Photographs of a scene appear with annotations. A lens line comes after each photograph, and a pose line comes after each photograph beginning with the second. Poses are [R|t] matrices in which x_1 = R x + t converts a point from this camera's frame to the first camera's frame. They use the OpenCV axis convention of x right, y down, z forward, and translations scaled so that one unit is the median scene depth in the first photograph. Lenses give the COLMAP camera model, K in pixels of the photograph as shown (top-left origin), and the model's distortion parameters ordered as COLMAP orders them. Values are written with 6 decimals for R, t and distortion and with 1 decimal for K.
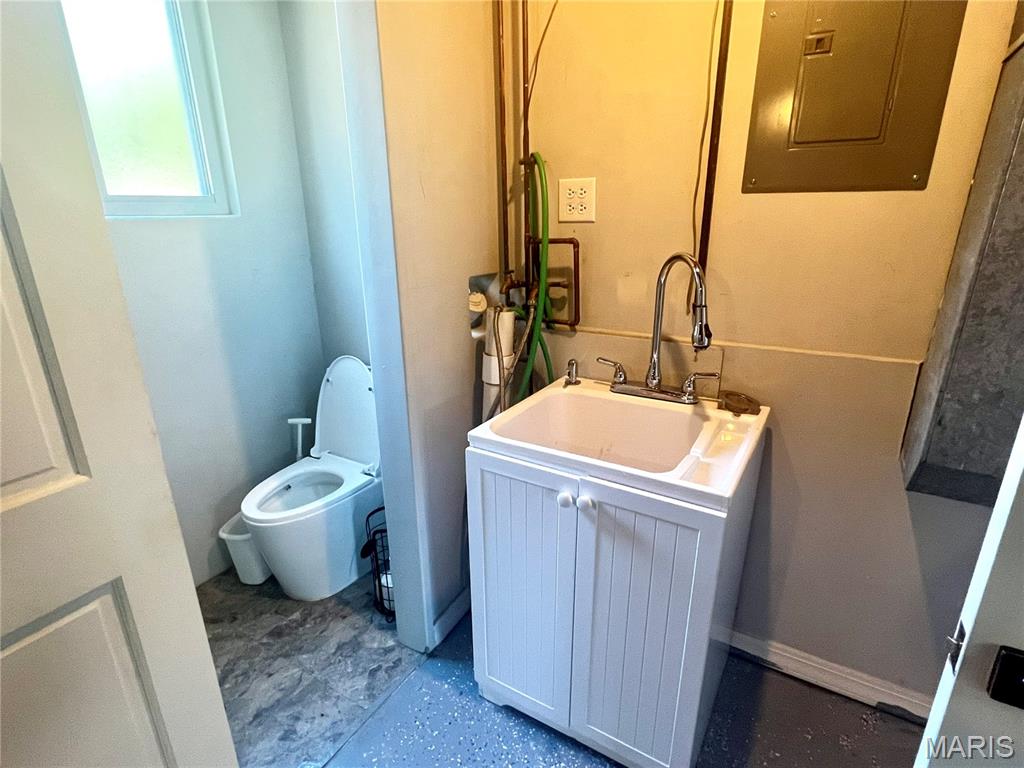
lens RADIAL K [[537.0, 0, 512.0], [0, 537.0, 384.0], [0, 0, 1]] dist [-0.004212, -0.000522]
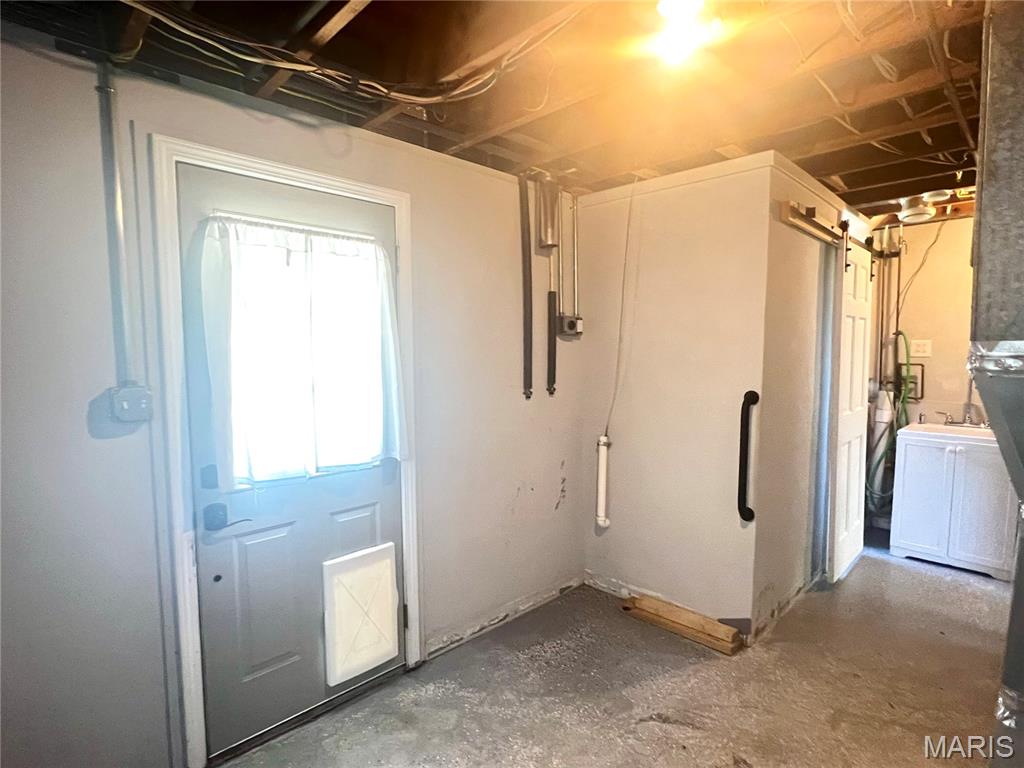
lens RADIAL K [[537.0, 0, 512.0], [0, 537.0, 384.0], [0, 0, 1]] dist [-0.004212, -0.000522]
pose [[0.970290, 0.026850, -0.240450, -1.104506], [-0.086753, 0.966348, -0.242167, 0.571959], [0.225856, 0.255832, 0.939967, -1.688772]]
